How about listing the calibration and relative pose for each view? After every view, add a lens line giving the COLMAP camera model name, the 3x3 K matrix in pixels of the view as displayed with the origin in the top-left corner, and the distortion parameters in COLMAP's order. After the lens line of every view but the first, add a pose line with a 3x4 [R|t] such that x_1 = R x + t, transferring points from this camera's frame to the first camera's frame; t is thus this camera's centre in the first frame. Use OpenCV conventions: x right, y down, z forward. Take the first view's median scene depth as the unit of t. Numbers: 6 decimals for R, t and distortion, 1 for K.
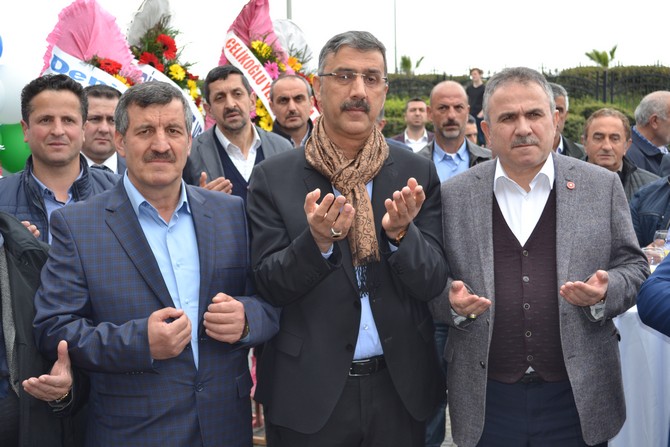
lens RADIAL K [[1020.3, 0, 335.0], [0, 1020.3, 223.5], [0, 0, 1]] dist [-0.019353, 0.008655]
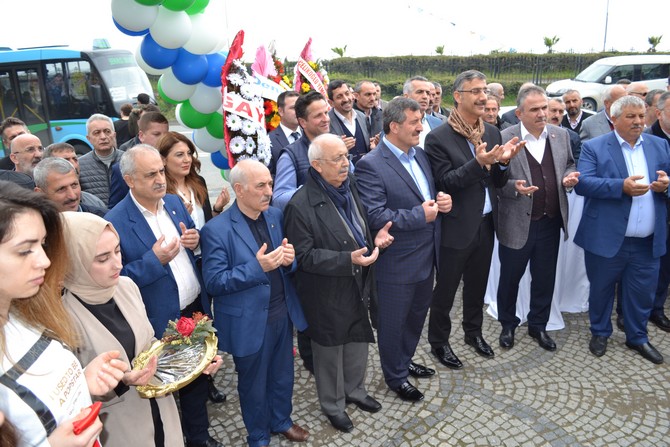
lens RADIAL K [[535.1, 0, 335.0], [0, 535.1, 223.5], [0, 0, 1]] dist [-0.091180, 0.019943]
pose [[0.959673, -0.093117, 0.265249, -0.637481], [0.050409, 0.985255, 0.163500, -0.066732], [-0.276563, -0.143536, 0.950216, -0.076863]]
